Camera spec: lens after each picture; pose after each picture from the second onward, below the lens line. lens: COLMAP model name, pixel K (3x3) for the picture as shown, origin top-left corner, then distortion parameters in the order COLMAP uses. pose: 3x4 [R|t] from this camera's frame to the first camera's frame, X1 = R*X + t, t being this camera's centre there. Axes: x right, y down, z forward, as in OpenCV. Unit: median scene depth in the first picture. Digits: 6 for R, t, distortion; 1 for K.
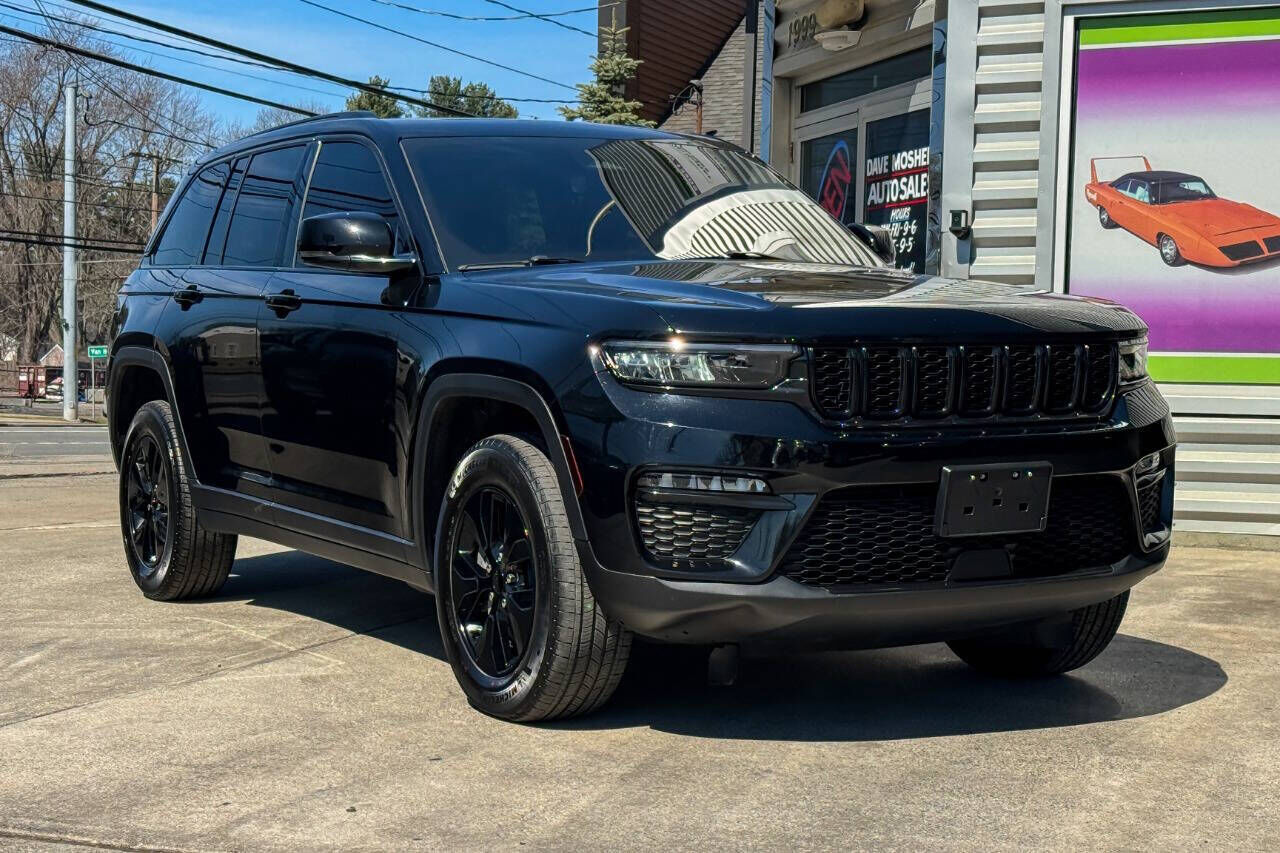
lens RADIAL K [[2428.9, 0, 596.2], [0, 2428.9, 450.3], [0, 0, 1]] dist [0.204633, 0.000000]
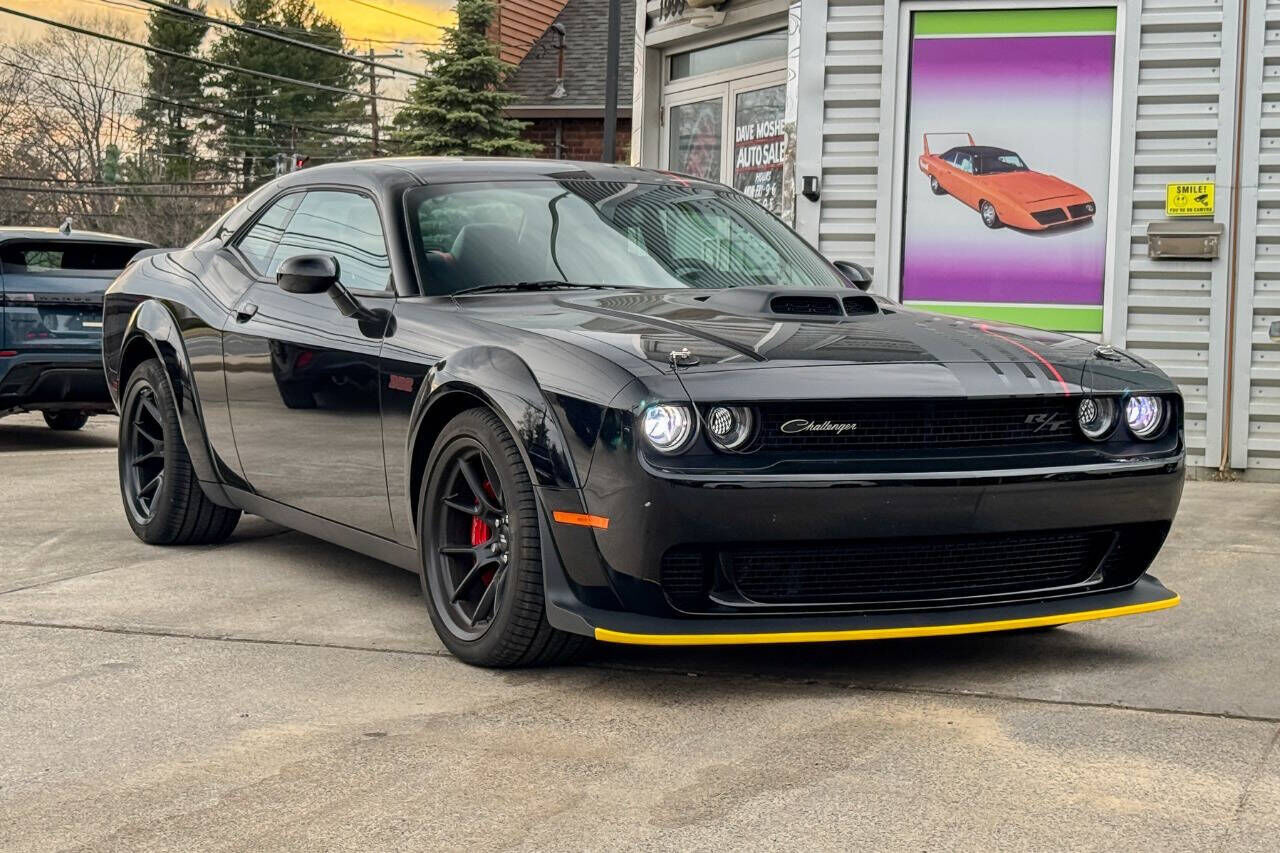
lens RADIAL K [[2862.6, 0, 615.5], [0, 2862.6, 402.3], [0, 0, 1]] dist [0.253814, 0.000000]
pose [[0.997283, 0.009004, 0.073112, -0.039047], [-0.008743, 0.999954, -0.003880, 0.013160], [-0.073143, 0.003230, 0.997316, -0.328184]]
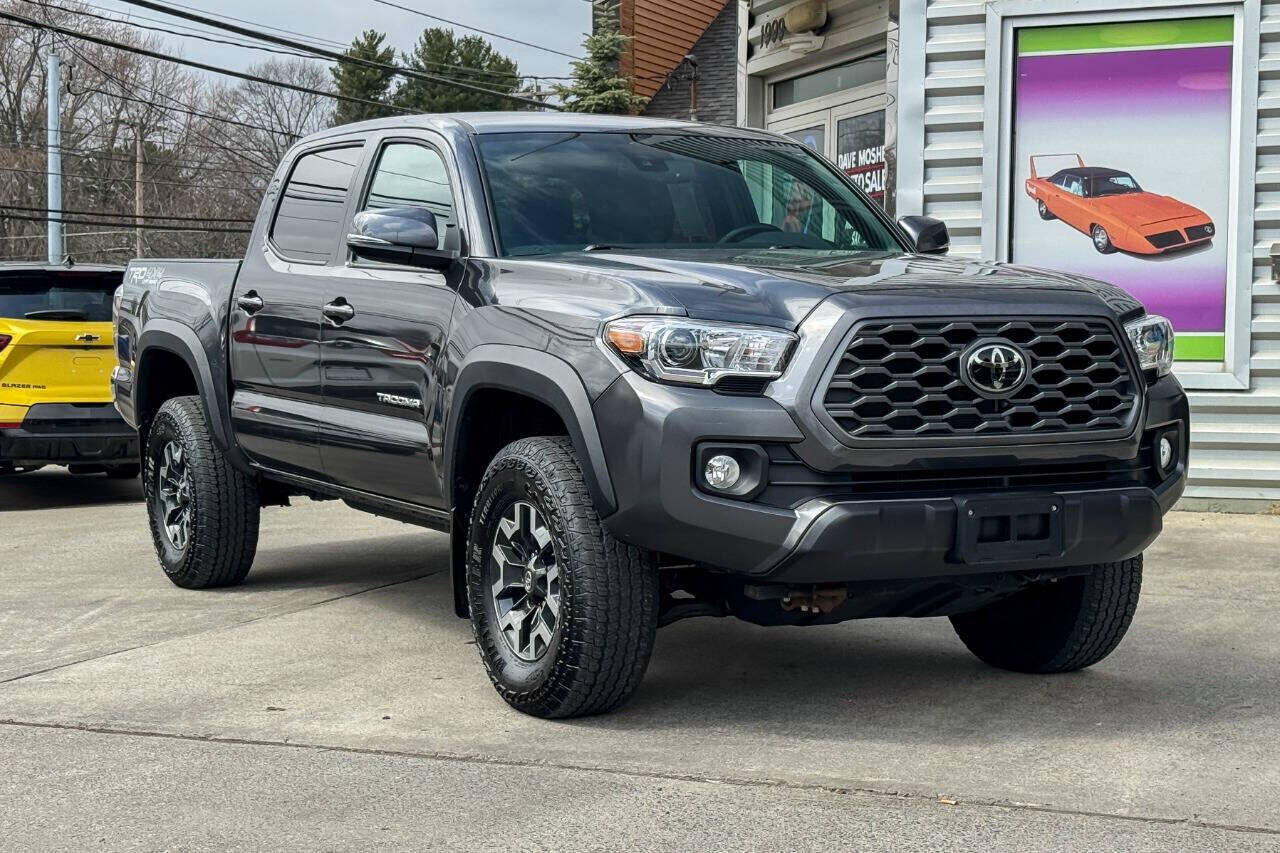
lens RADIAL K [[2678.9, 0, 590.4], [0, 2678.9, 449.8], [0, 0, 1]] dist [0.214452, 0.000000]
pose [[0.999893, -0.012133, -0.008172, 0.013809], [0.012211, 0.999880, 0.009576, -0.001827], [0.008055, -0.009675, 0.999921, -0.205837]]
